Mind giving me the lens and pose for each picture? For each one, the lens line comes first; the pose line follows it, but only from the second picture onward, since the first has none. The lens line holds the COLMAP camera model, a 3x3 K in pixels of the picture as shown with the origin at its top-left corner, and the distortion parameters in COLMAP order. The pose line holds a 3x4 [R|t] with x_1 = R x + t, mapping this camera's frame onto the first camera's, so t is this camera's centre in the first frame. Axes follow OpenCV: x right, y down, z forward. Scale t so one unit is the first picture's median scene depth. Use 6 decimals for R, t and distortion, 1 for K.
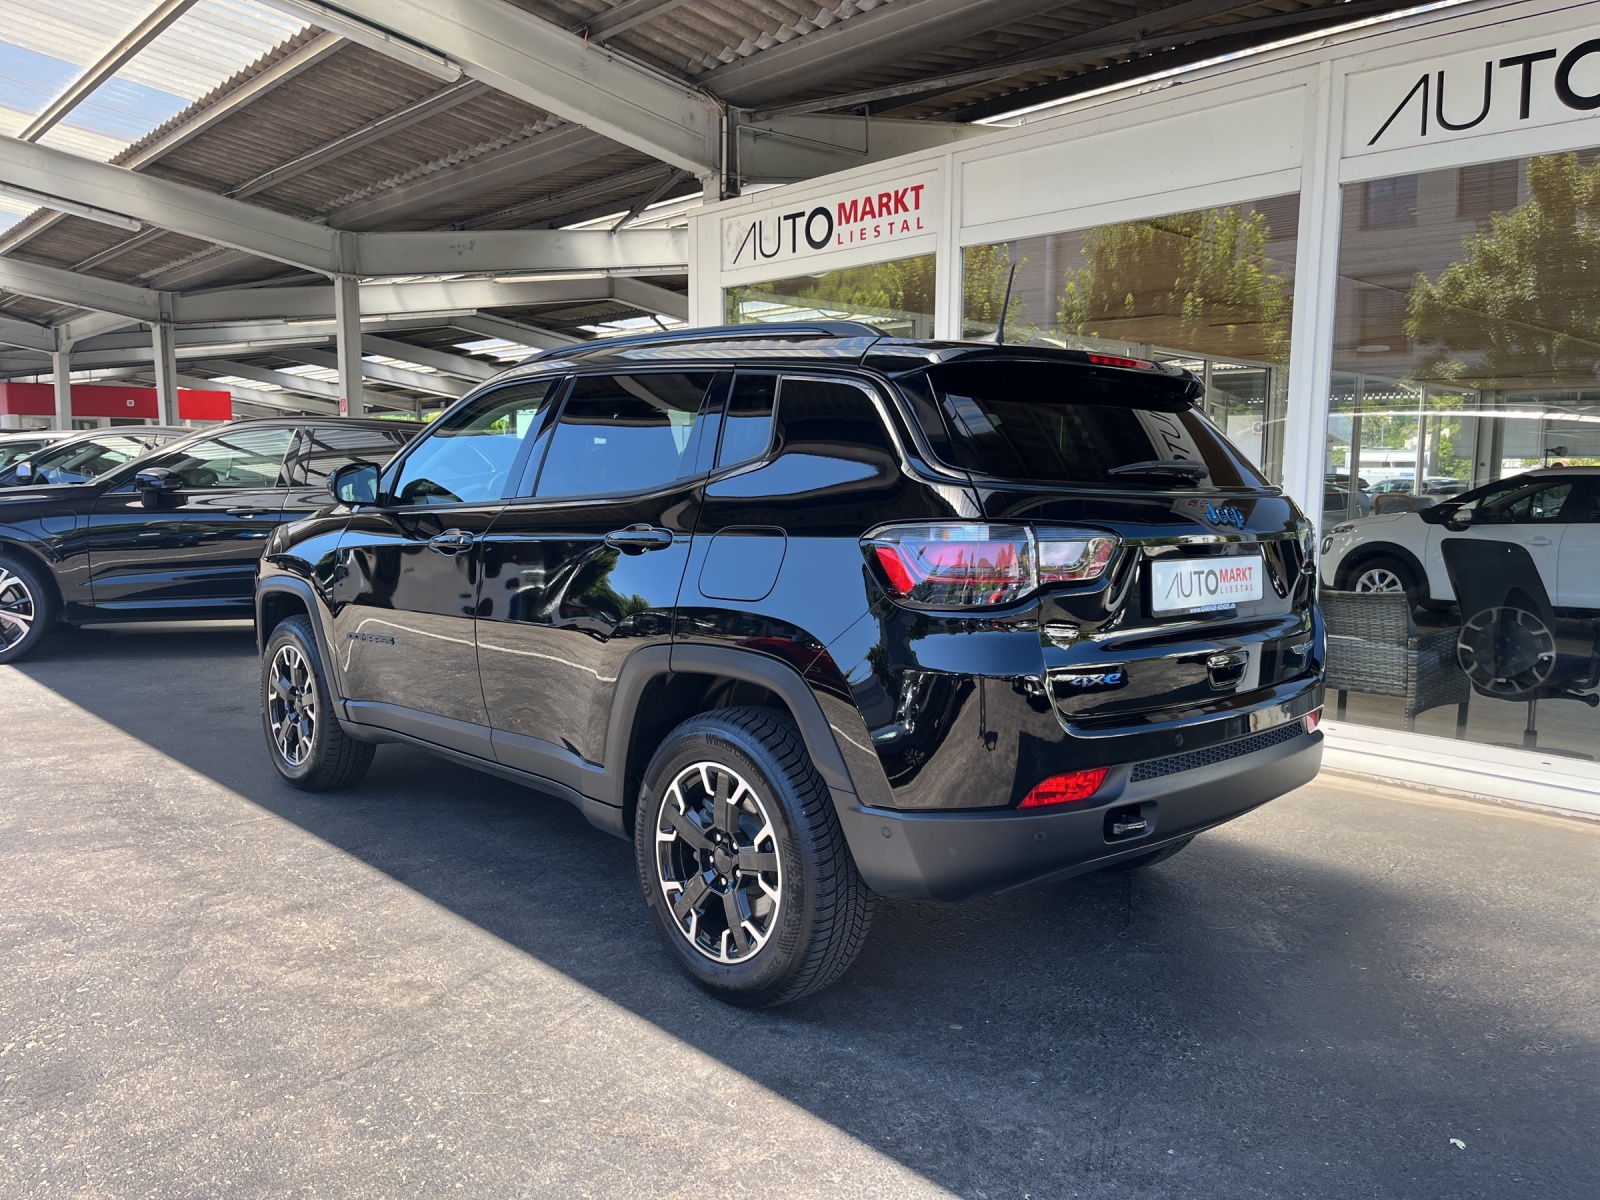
lens RADIAL K [[1215.9, 0, 805.3], [0, 1215.9, 606.3], [0, 0, 1]] dist [0.076360, -0.112389]
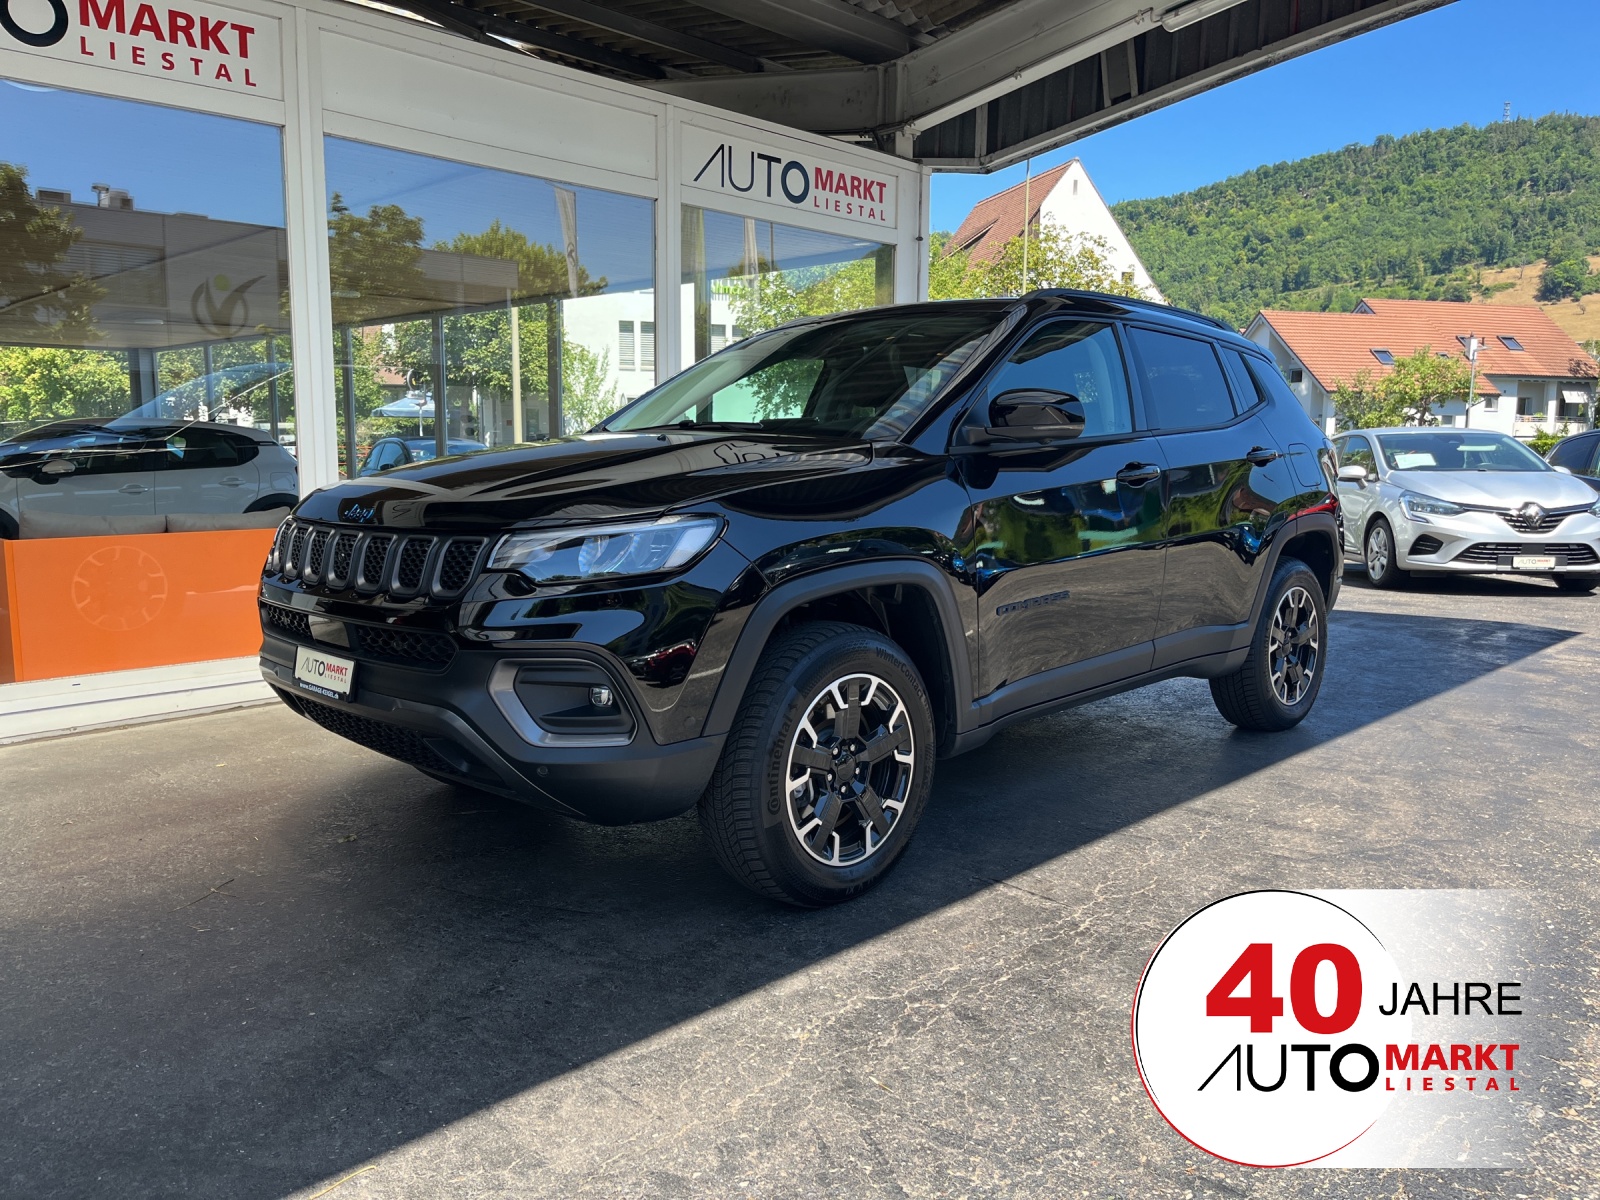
lens RADIAL K [[1215.7, 0, 803.8], [0, 1215.7, 596.6], [0, 0, 1]] dist [0.071701, -0.096240]
pose [[-0.050223, -0.130969, 0.990113, -0.640436], [0.106484, 0.985012, 0.135696, -0.059043], [-0.993045, 0.112246, -0.035525, 0.649896]]
